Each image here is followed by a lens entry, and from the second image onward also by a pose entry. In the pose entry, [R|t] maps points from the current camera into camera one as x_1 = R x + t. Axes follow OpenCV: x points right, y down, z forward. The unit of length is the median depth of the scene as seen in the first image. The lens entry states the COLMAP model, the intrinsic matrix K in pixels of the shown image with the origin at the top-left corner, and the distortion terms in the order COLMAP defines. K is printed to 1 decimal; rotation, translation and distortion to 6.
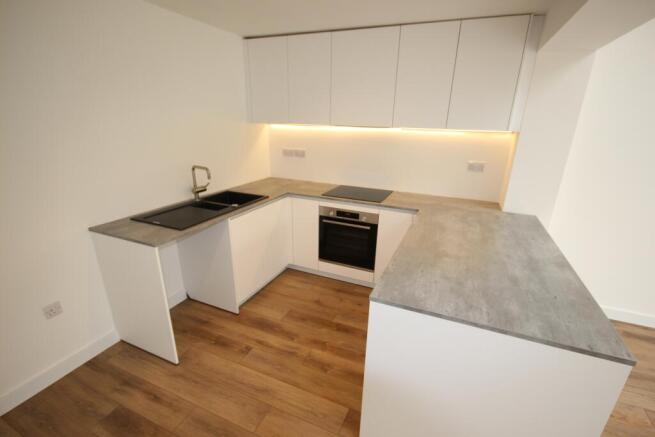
lens RADIAL K [[302.2, 0, 330.1], [0, 302.2, 220.1], [0, 0, 1]] dist [-0.000836, 0.000363]
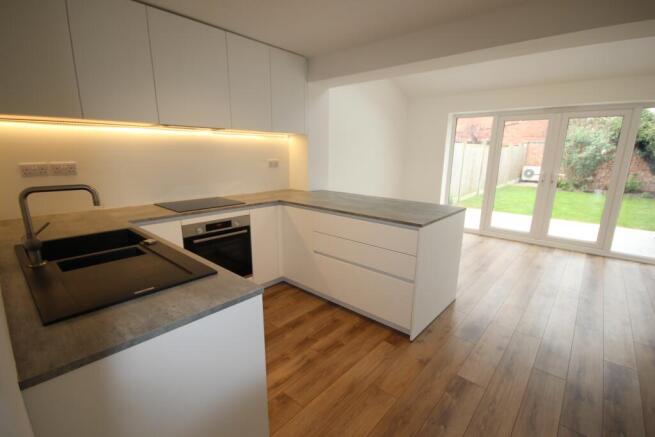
lens RADIAL K [[302.2, 0, 329.3], [0, 302.2, 221.1], [0, 0, 1]] dist [-0.000836, 0.000363]
pose [[0.311878, -0.230470, 0.921746, -0.761792], [0.298769, 0.944711, 0.135122, -0.061808], [-0.901925, 0.233248, 0.363492, 0.455007]]
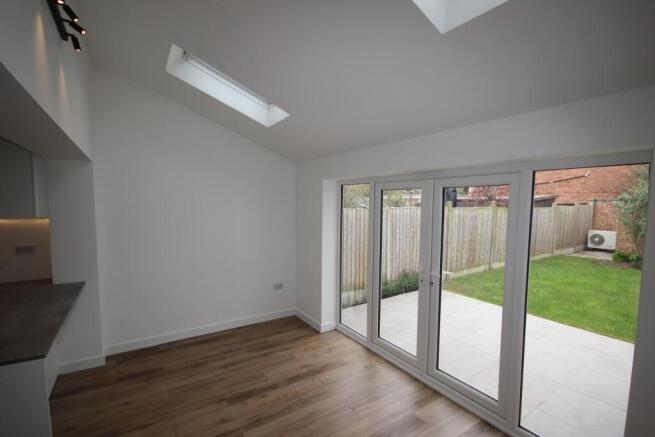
lens RADIAL K [[302.2, 0, 328.2], [0, 302.2, 221.2], [0, 0, 1]] dist [-0.000836, 0.000363]
pose [[0.550507, -0.067825, 0.832071, 0.226383], [0.266381, 0.958865, -0.098080, 0.136890], [-0.791191, 0.275642, 0.545929, -0.532263]]
